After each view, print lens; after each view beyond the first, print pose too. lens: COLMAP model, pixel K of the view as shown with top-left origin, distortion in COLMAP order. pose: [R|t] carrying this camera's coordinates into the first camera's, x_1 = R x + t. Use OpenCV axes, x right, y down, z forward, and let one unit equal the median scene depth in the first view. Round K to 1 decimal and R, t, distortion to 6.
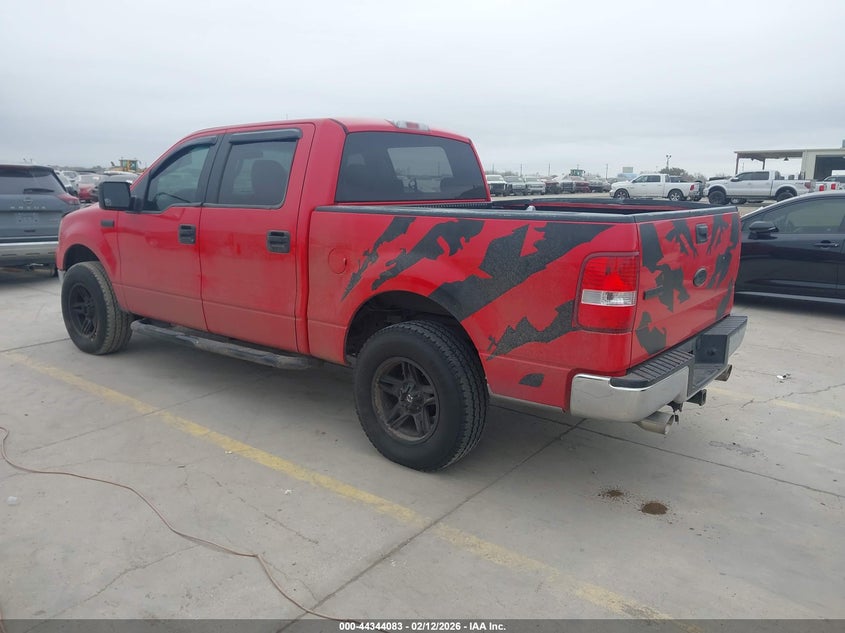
lens RADIAL K [[665.0, 0, 427.8], [0, 665.0, 316.0], [0, 0, 1]] dist [0.017253, -0.007518]
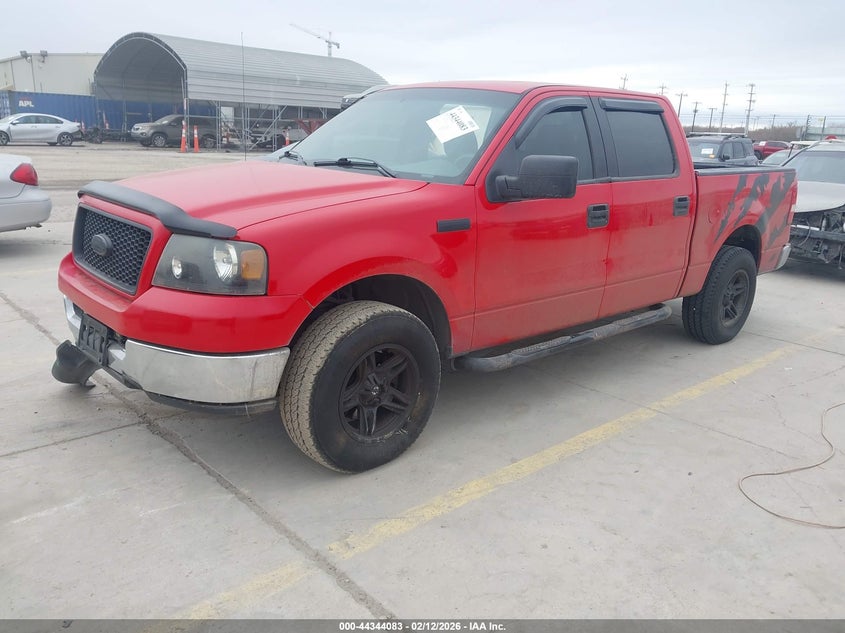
lens RADIAL K [[665.0, 0, 423.1], [0, 665.0, 319.6], [0, 0, 1]] dist [0.017253, -0.007518]
pose [[0.189630, -0.271526, 0.943565, -1.282856], [0.164087, 0.956251, 0.242199, -0.245243], [-0.968047, 0.108898, 0.225888, 1.067422]]
